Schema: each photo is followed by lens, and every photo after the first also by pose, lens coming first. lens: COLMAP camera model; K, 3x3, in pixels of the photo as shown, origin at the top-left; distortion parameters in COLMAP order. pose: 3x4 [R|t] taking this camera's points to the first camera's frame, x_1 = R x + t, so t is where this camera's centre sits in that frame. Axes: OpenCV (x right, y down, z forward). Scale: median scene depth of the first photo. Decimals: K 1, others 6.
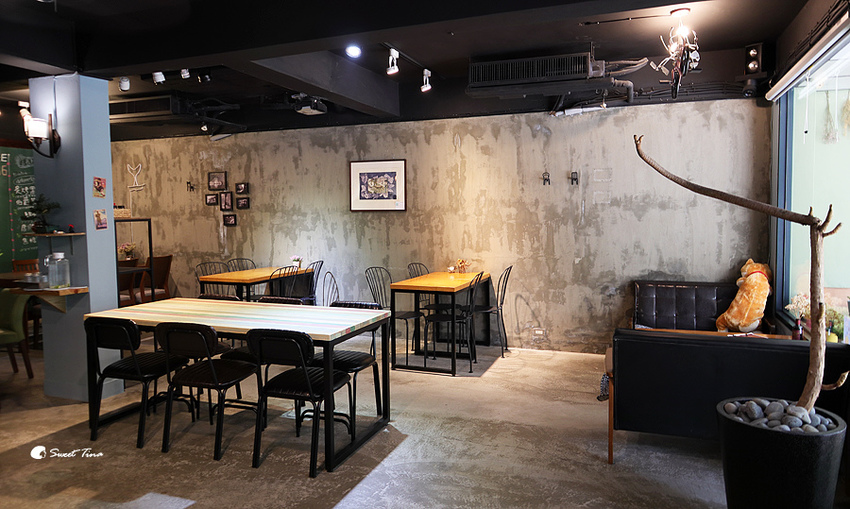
lens RADIAL K [[584.4, 0, 424.3], [0, 584.4, 249.0], [0, 0, 1]] dist [-0.001656, -0.008294]
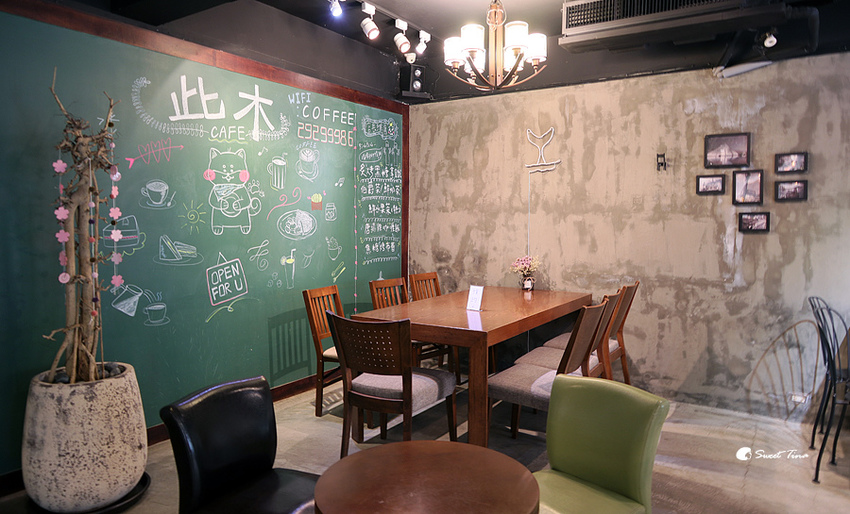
lens RADIAL K [[584.4, 0, 426.6], [0, 584.4, 258.7], [0, 0, 1]] dist [-0.001656, -0.008294]
pose [[0.976170, 0.029156, -0.215038, -0.507266], [-0.026978, 0.999551, 0.013056, -0.014127], [0.215322, -0.006943, 0.976518, 0.397524]]
